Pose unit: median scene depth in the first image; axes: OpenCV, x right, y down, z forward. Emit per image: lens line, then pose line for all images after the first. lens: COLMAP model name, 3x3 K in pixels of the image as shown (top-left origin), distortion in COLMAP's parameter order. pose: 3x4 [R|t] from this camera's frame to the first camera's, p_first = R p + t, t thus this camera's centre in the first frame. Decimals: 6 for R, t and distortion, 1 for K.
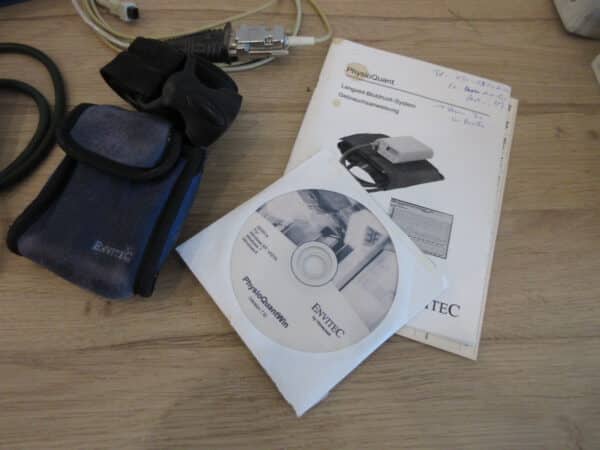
lens RADIAL K [[433.8, 0, 300.0], [0, 433.8, 225.0], [0, 0, 1]] dist [-0.014311, 0.004033]
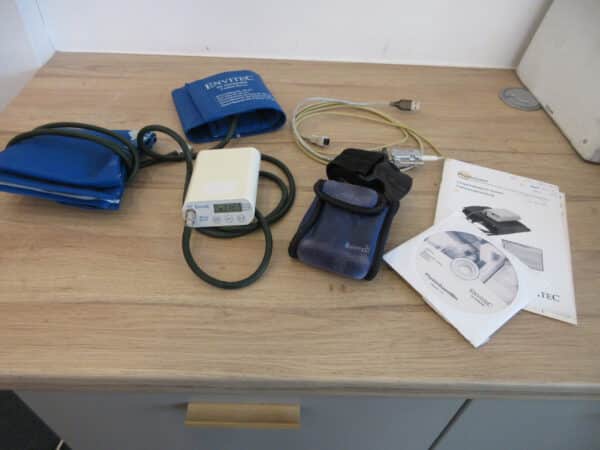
lens RADIAL K [[433.8, 0, 300.0], [0, 433.8, 225.0], [0, 0, 1]] dist [-0.014311, 0.004033]
pose [[0.999405, 0.030695, -0.015731, -0.551329], [-0.034331, 0.929182, -0.368026, 0.540417], [0.003321, 0.368347, 0.929683, -0.568952]]
